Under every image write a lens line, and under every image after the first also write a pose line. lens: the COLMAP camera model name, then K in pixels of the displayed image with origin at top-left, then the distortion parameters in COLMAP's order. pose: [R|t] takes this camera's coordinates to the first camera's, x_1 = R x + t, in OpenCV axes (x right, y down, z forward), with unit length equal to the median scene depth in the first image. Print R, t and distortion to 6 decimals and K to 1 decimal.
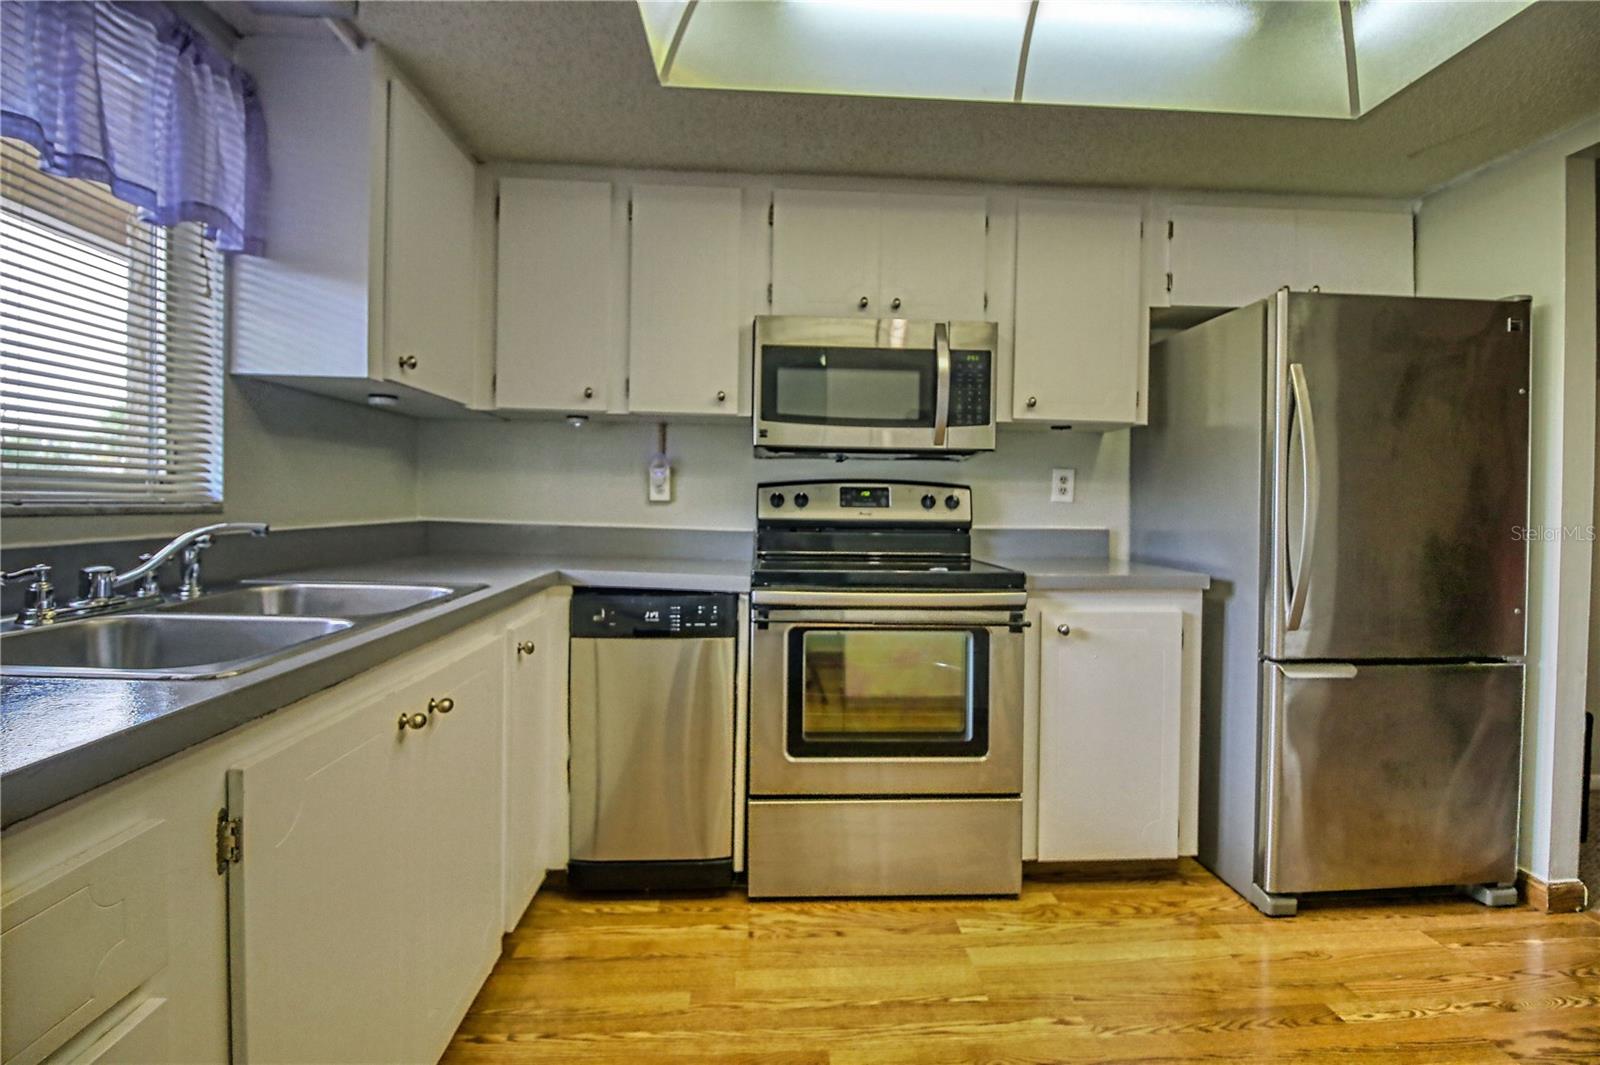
lens RADIAL K [[745.1, 0, 801.1], [0, 745.1, 511.5], [0, 0, 1]] dist [0.000086, -0.013610]
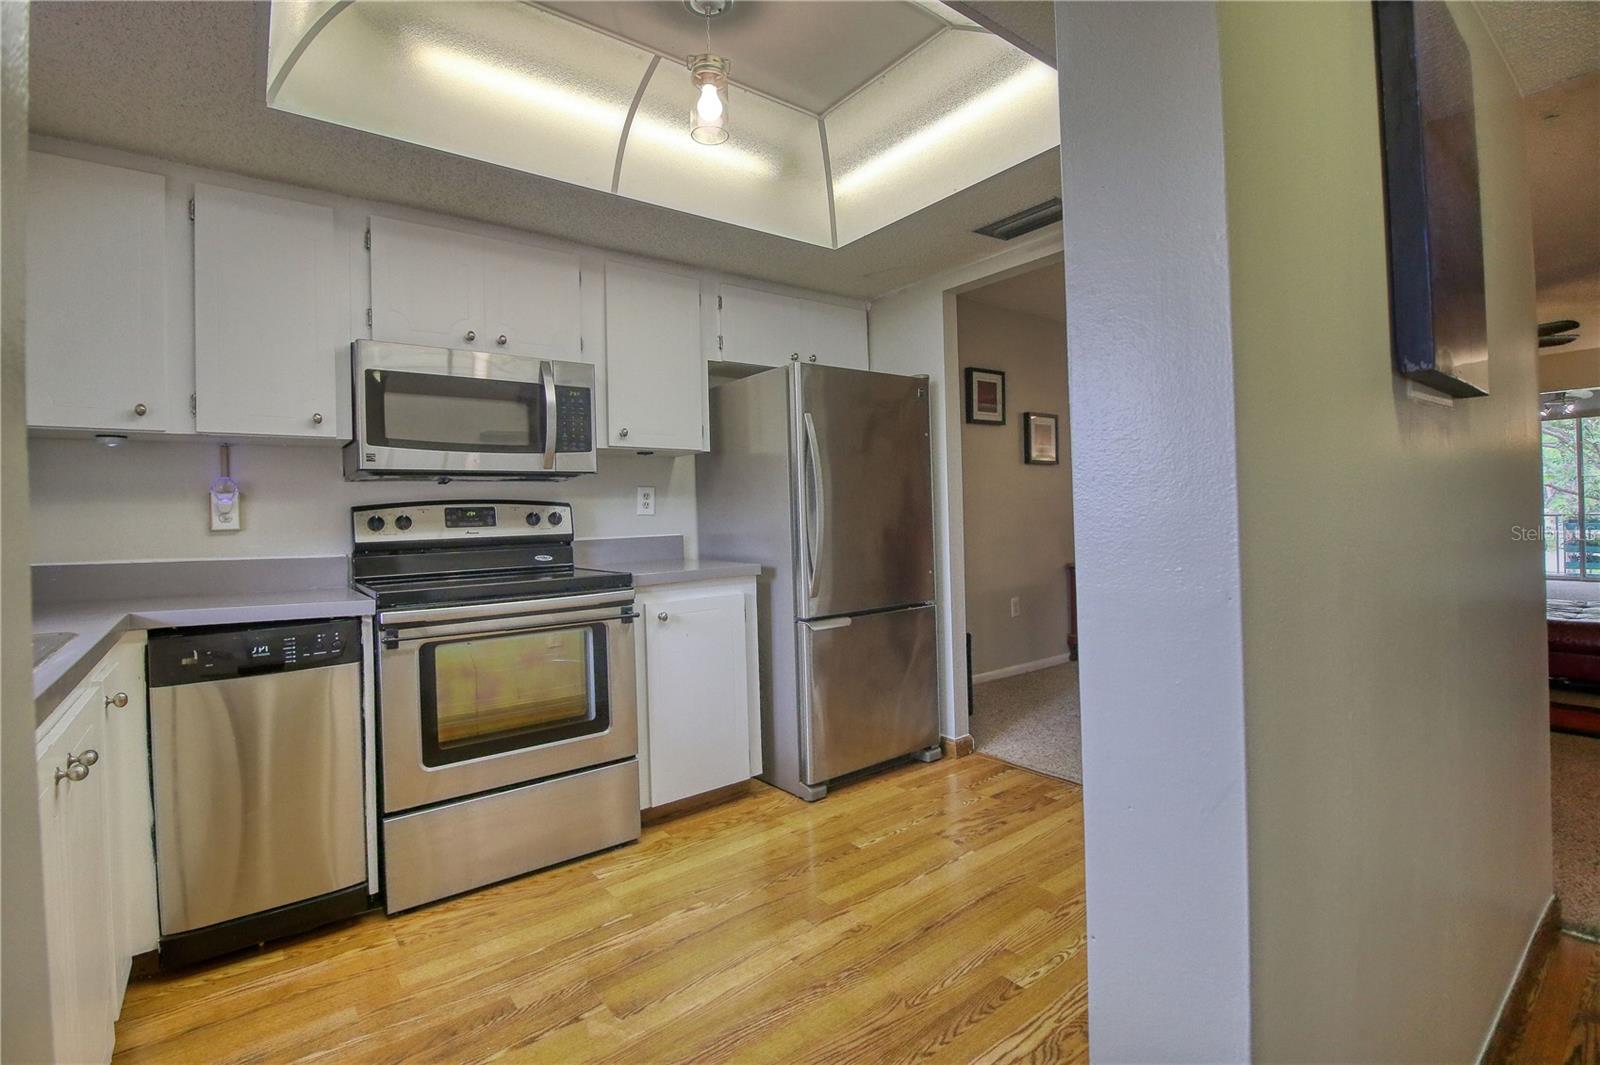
lens RADIAL K [[740.7, 0, 807.0], [0, 740.7, 512.7], [0, 0, 1]] dist [0.000309, -0.013847]
pose [[0.819961, -0.035759, 0.571301, -0.155767], [0.045962, 0.998937, -0.003441, 0.000139], [-0.570571, 0.029080, 0.820733, -0.165895]]
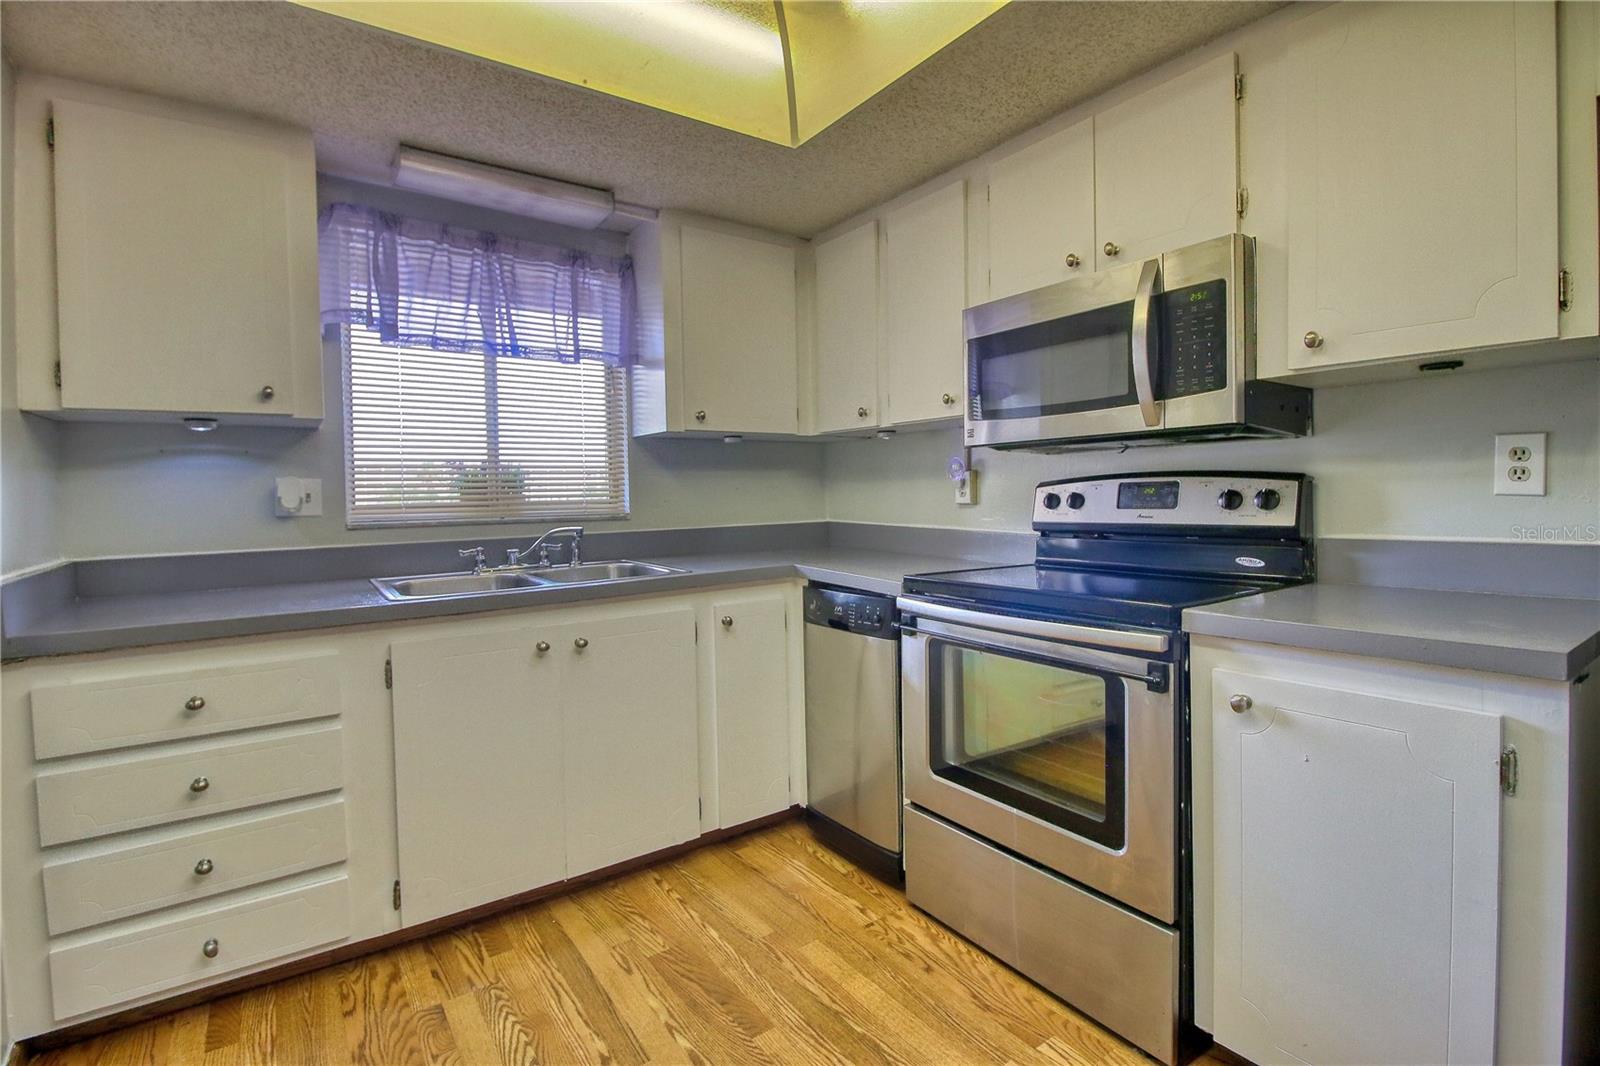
lens RADIAL K [[745.1, 0, 801.1], [0, 745.1, 512.0], [0, 0, 1]] dist [0.000086, -0.013610]
pose [[0.522678, -0.004252, -0.852520, 0.714316], [0.016917, 0.999842, 0.005385, -0.015196], [0.852362, -0.017237, 0.522667, 0.356494]]
